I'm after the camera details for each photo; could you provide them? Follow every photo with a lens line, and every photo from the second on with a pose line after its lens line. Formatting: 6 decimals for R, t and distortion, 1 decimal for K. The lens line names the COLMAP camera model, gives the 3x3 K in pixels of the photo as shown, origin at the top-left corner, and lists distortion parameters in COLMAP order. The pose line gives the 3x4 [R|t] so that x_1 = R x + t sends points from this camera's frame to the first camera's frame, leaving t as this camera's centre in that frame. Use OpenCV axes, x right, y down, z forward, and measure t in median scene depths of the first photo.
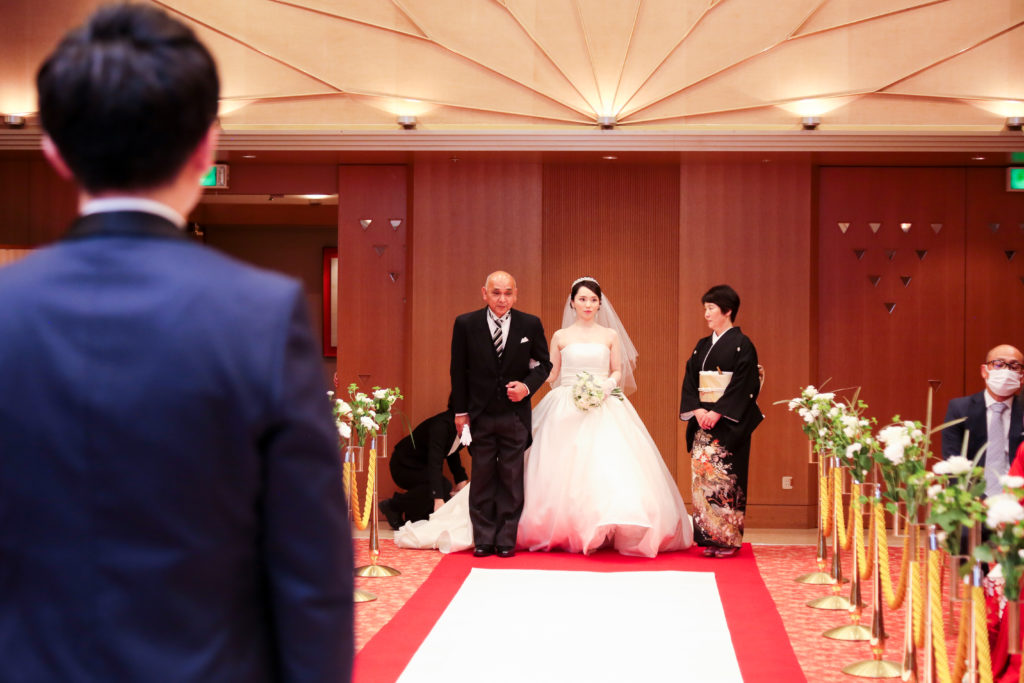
lens RADIAL K [[2101.0, 0, 511.0], [0, 2101.0, 342.1], [0, 0, 1]] dist [-0.060908, 0.000000]
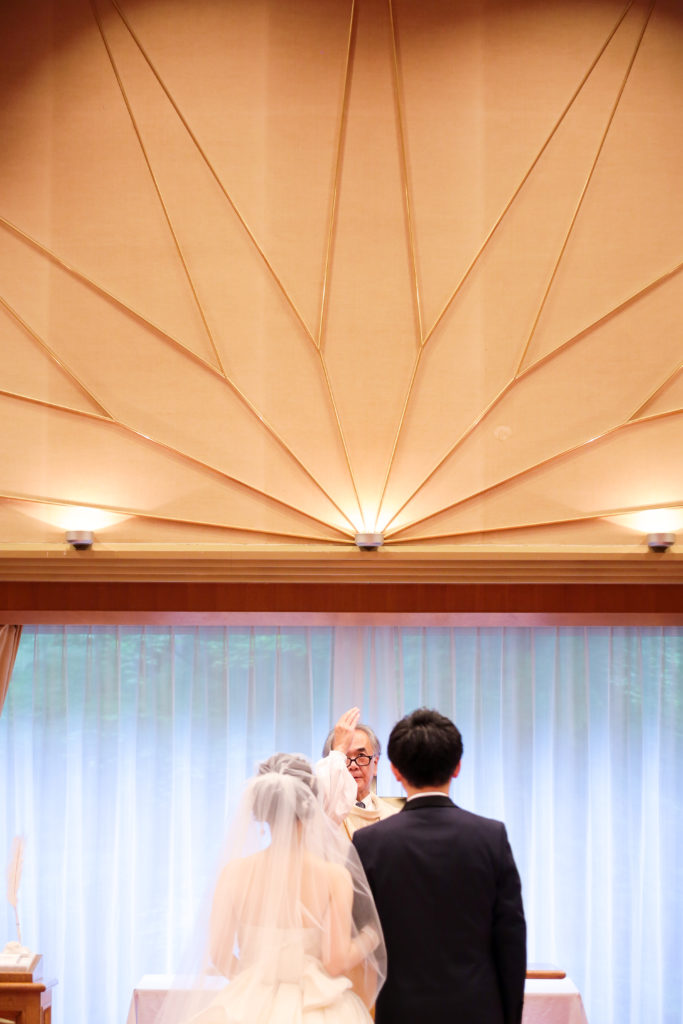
lens RADIAL K [[3724.5, 0, 341.9], [0, 3724.5, 512.3], [0, 0, 1]] dist [0.298479, 0.000000]
pose [[0.999260, 0.004665, 0.038181, -0.011388], [-0.000380, 0.993767, -0.111477, 0.025763], [-0.038463, 0.111380, 0.993033, -0.247561]]
